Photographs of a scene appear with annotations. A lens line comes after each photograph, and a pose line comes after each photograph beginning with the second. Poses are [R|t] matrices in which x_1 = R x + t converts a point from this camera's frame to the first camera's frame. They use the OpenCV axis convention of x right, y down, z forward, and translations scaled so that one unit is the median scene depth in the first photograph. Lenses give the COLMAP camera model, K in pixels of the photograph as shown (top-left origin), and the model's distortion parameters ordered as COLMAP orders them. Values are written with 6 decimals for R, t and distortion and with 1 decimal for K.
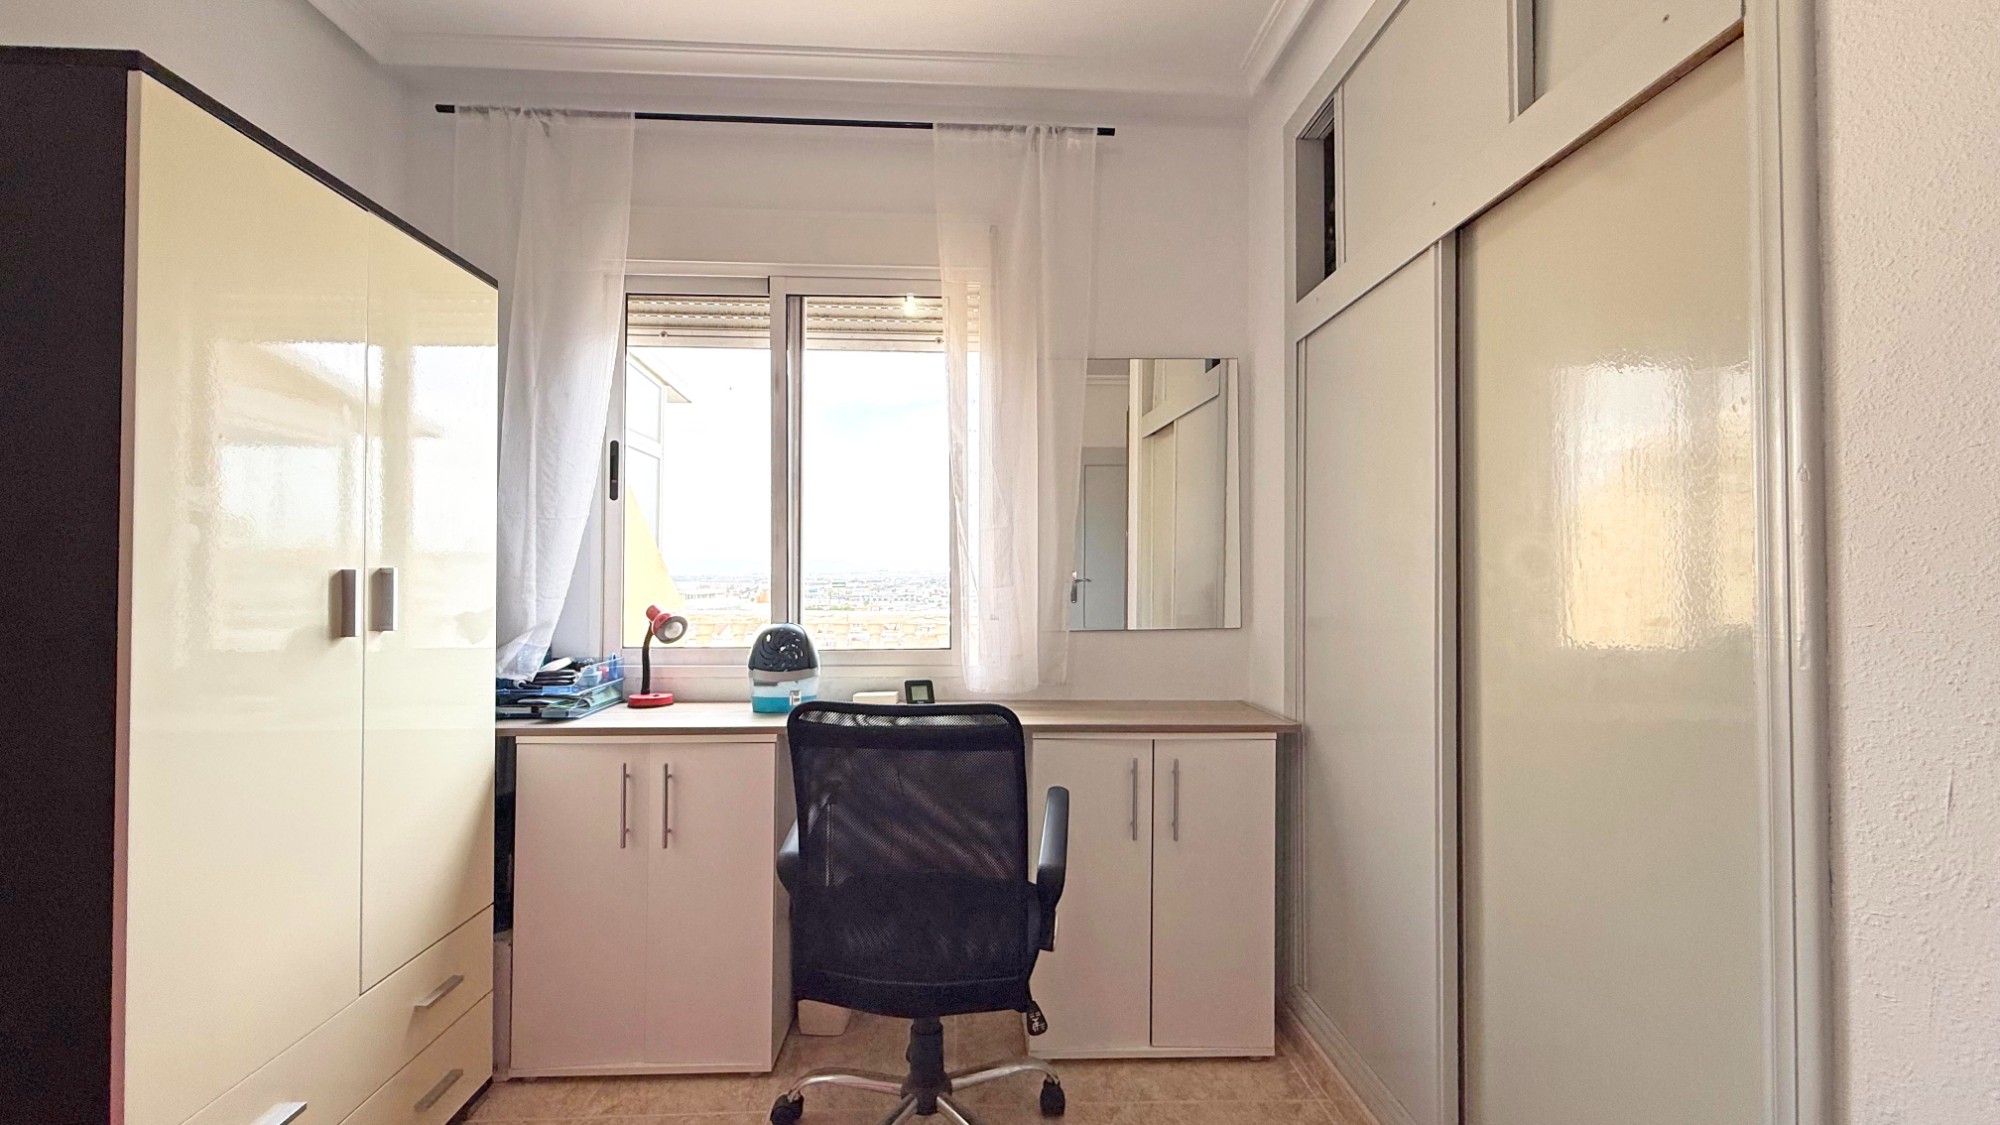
lens RADIAL K [[794.0, 0, 994.6], [0, 794.0, 569.8], [0, 0, 1]] dist [0.001518, 0.000105]
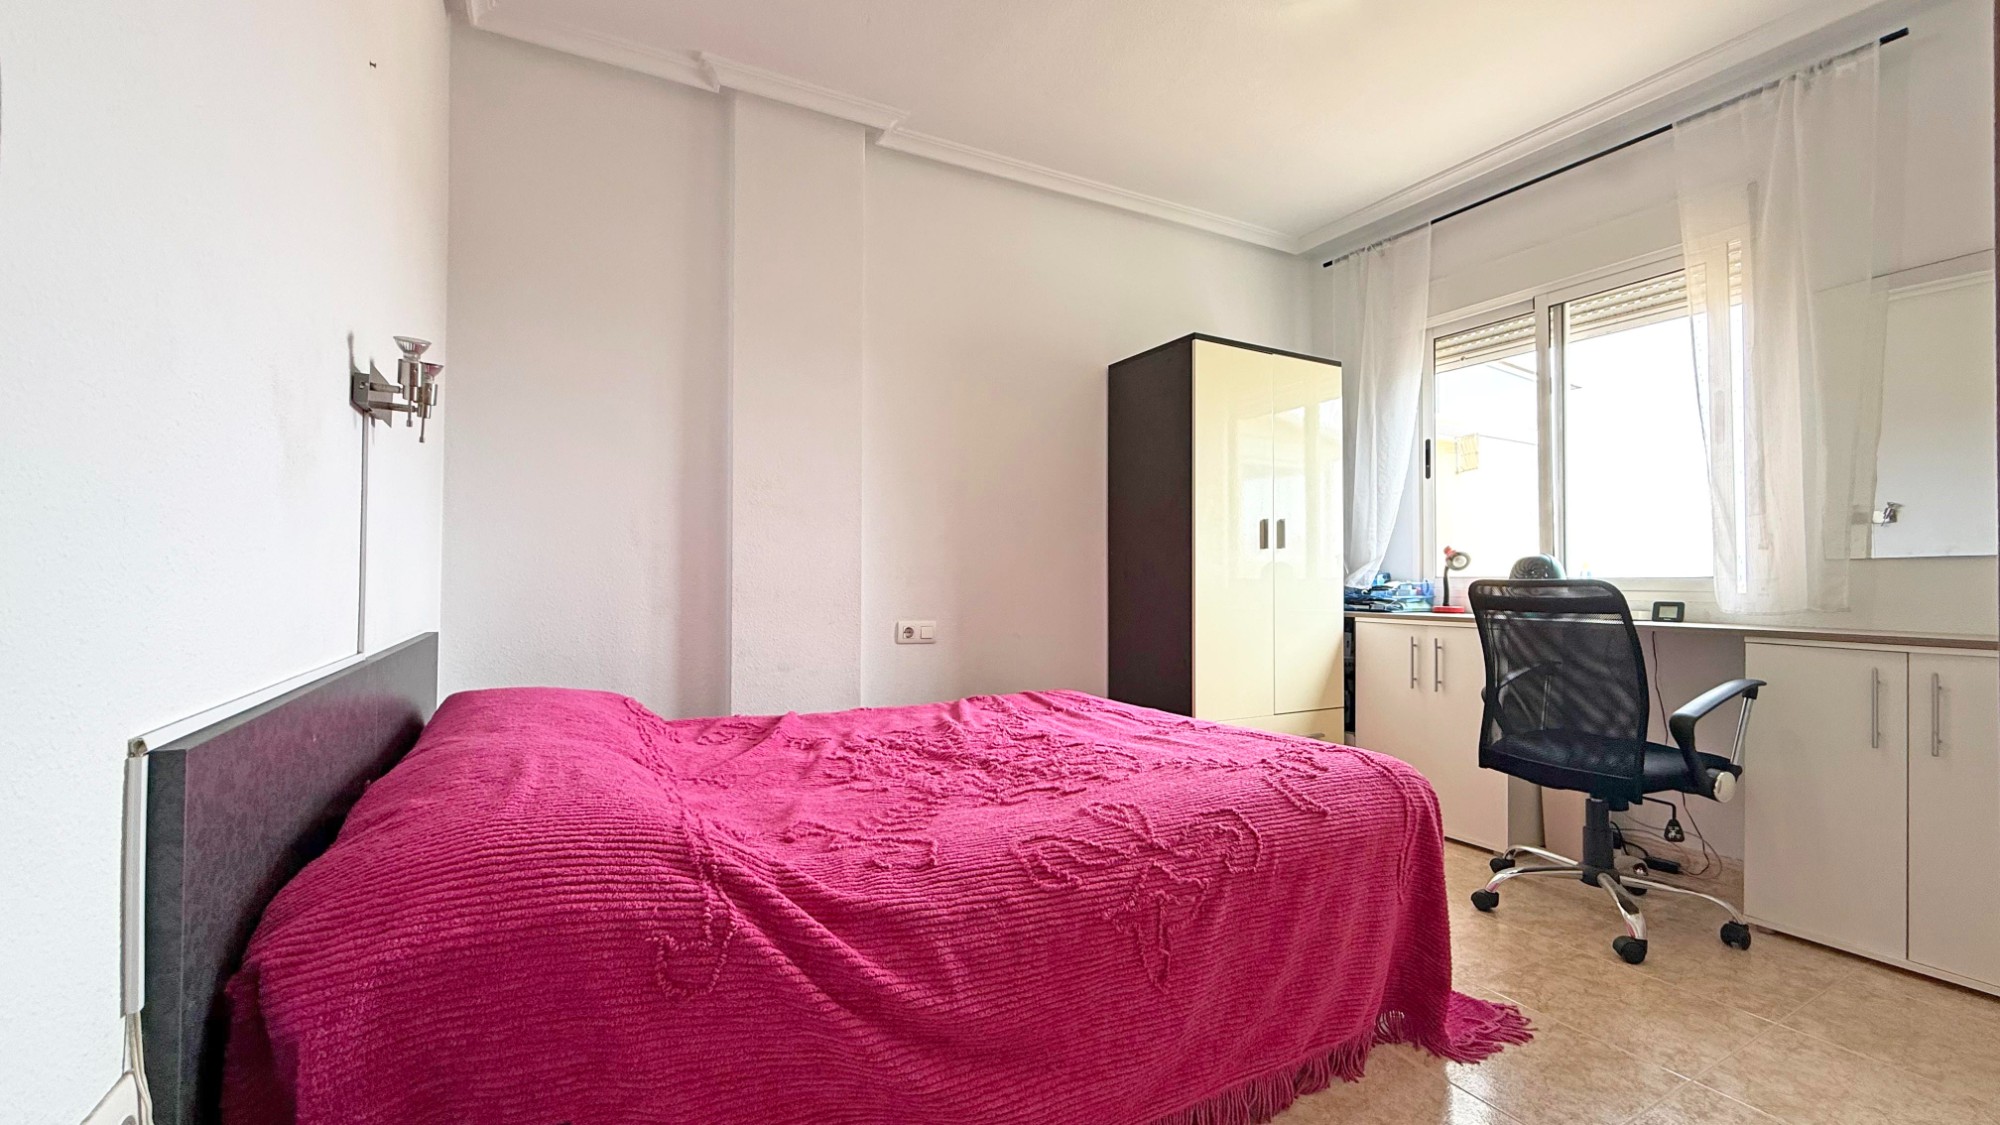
lens RADIAL K [[796.3, 0, 1000.0], [0, 796.3, 562.5], [0, 0, 1]] dist [0.001193, -0.000185]
pose [[0.449339, -0.022691, -0.893073, 0.513781], [0.006669, 0.999735, -0.022046, 0.101459], [0.893336, 0.003950, 0.449371, -0.407870]]
